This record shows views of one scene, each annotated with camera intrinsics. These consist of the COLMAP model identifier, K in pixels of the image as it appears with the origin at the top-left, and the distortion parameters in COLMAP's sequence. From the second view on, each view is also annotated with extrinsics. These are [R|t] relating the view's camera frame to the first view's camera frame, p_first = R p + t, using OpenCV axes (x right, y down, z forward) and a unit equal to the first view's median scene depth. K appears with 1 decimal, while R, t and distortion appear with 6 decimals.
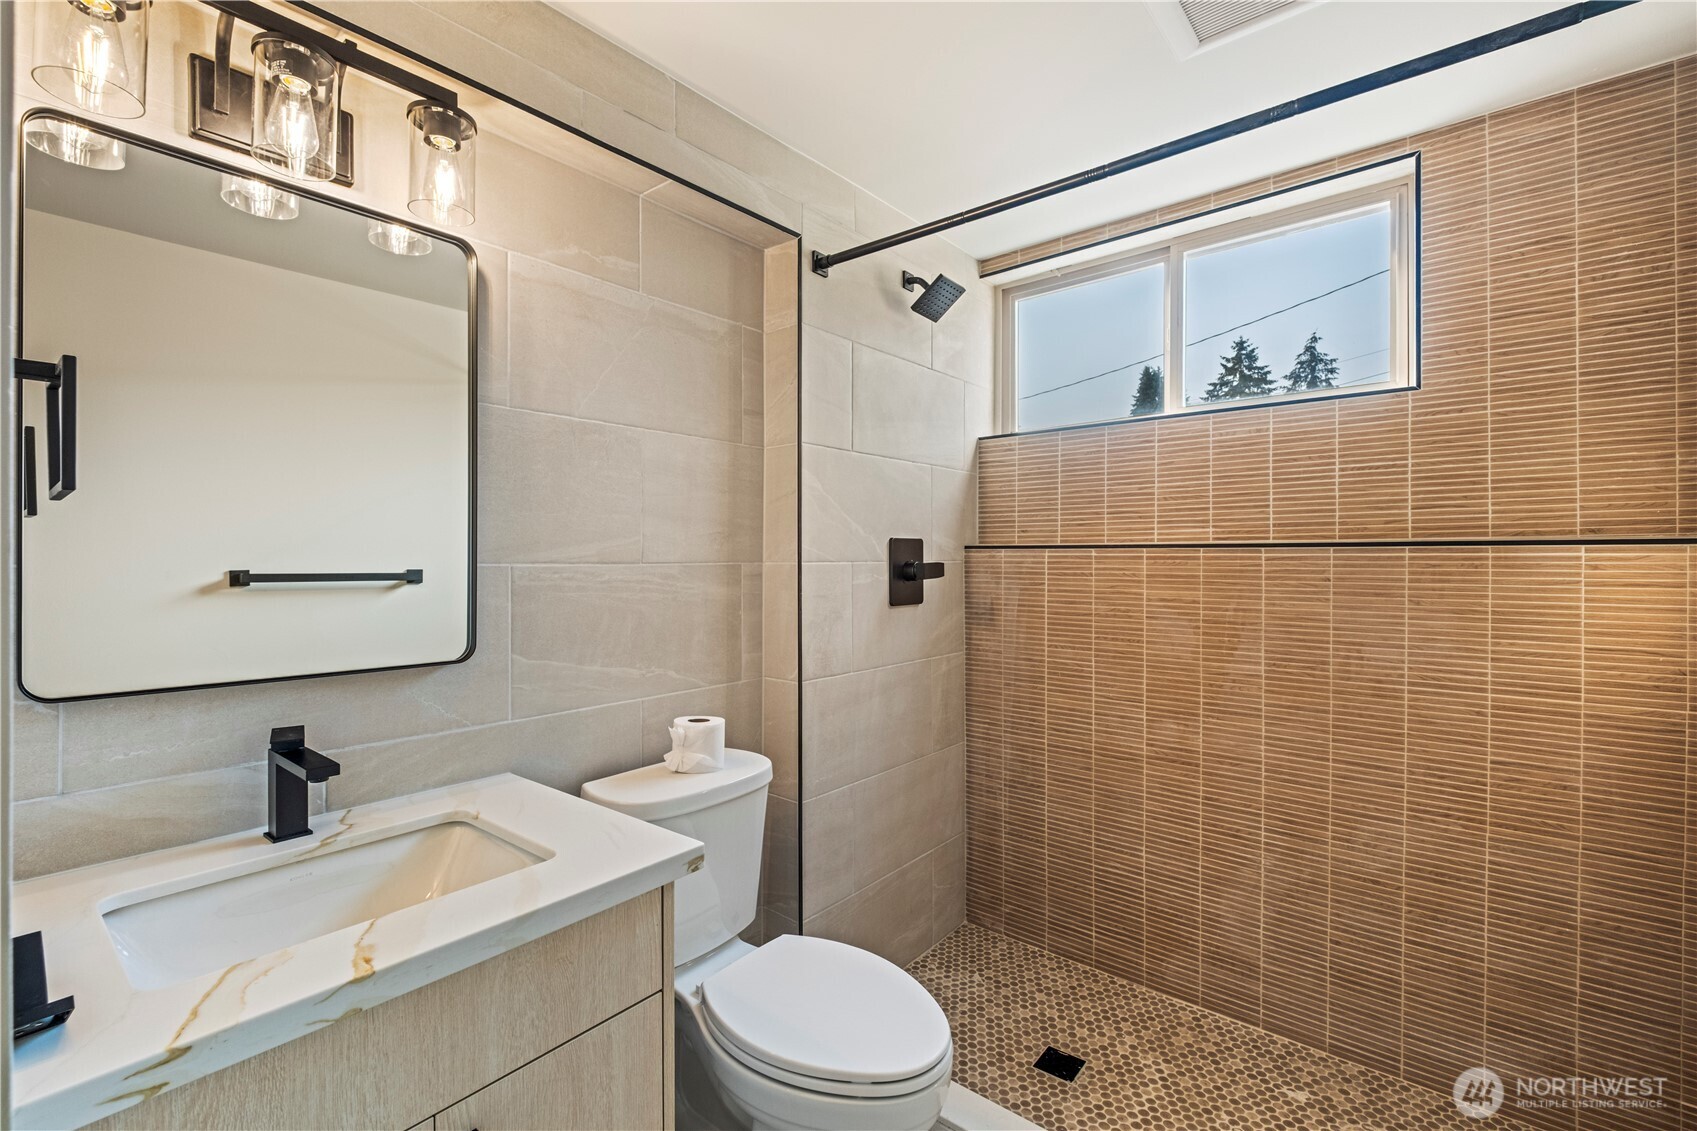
lens RADIAL K [[738.2, 0, 854.4], [0, 738.2, 556.3], [0, 0, 1]] dist [0.004789, -0.005284]
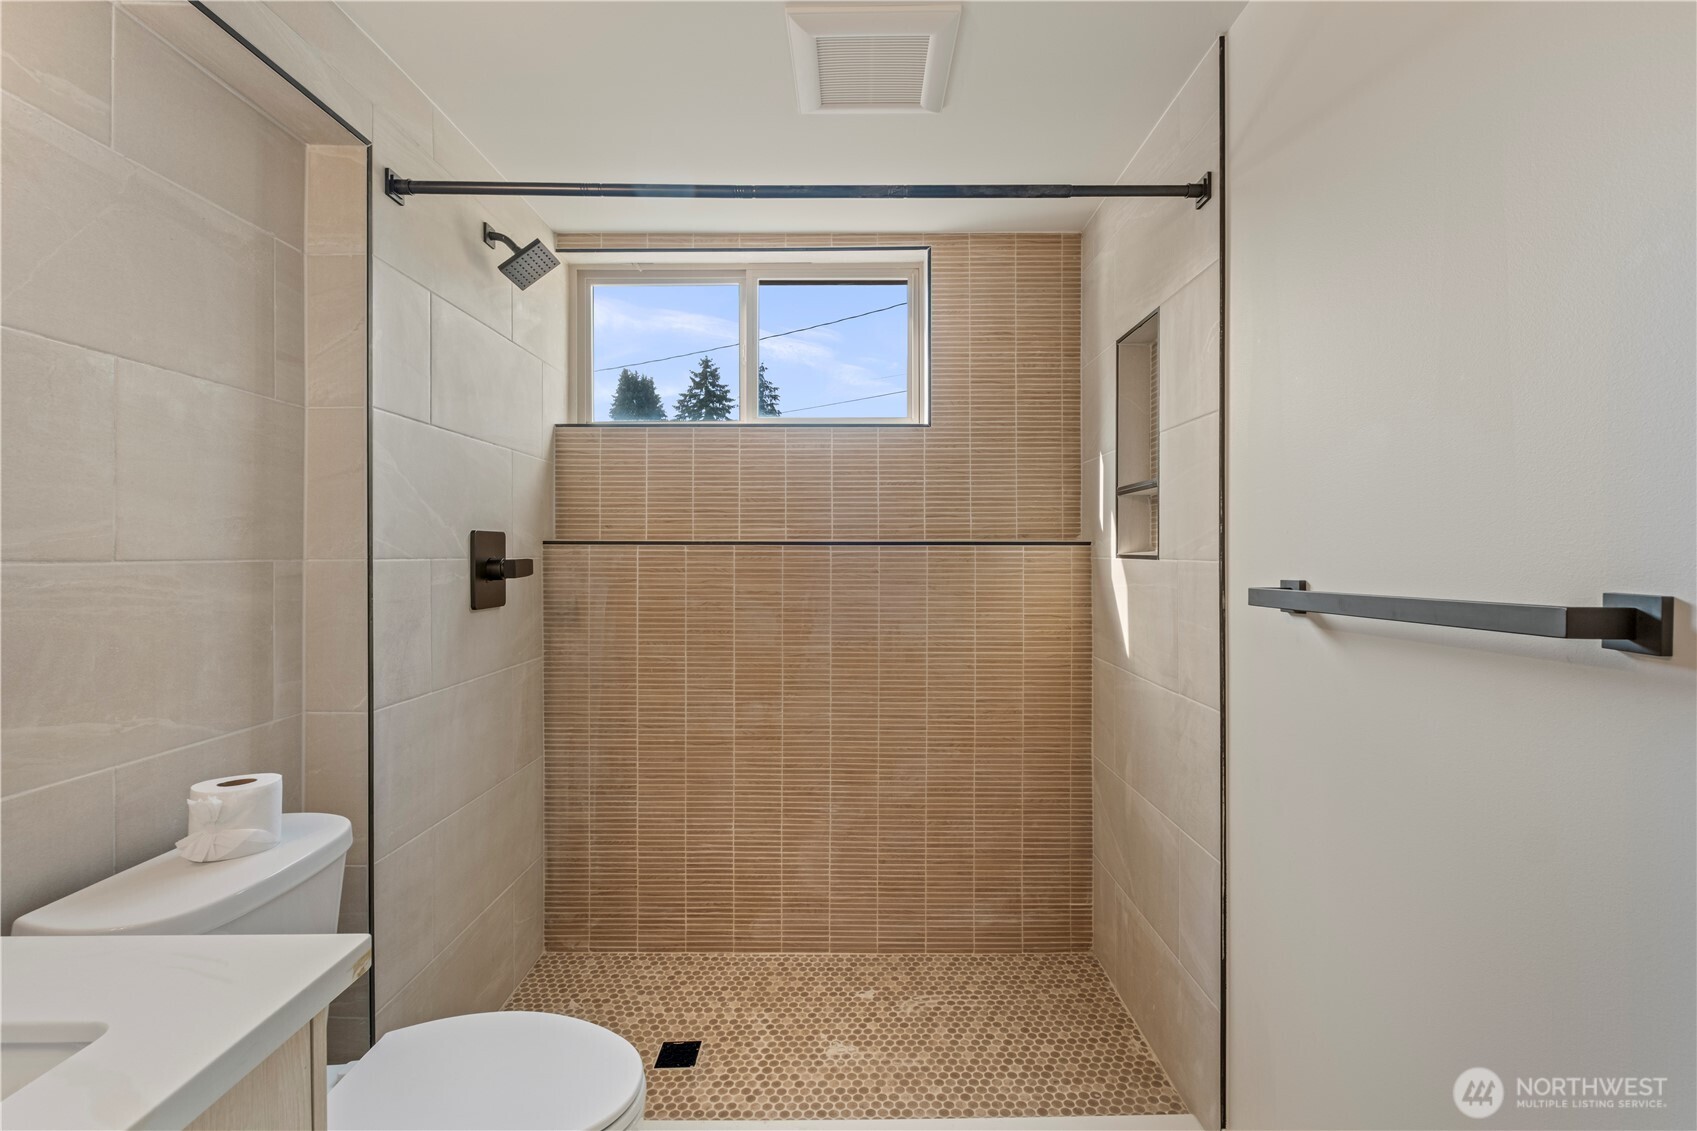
lens RADIAL K [[738.2, 0, 846.5], [0, 738.2, 552.2], [0, 0, 1]] dist [0.004789, -0.005284]
pose [[0.771556, 0.002819, 0.636156, -0.183361], [-0.002121, 0.999996, -0.001859, 0.001375], [-0.636158, 0.000085, 0.771559, 0.071448]]
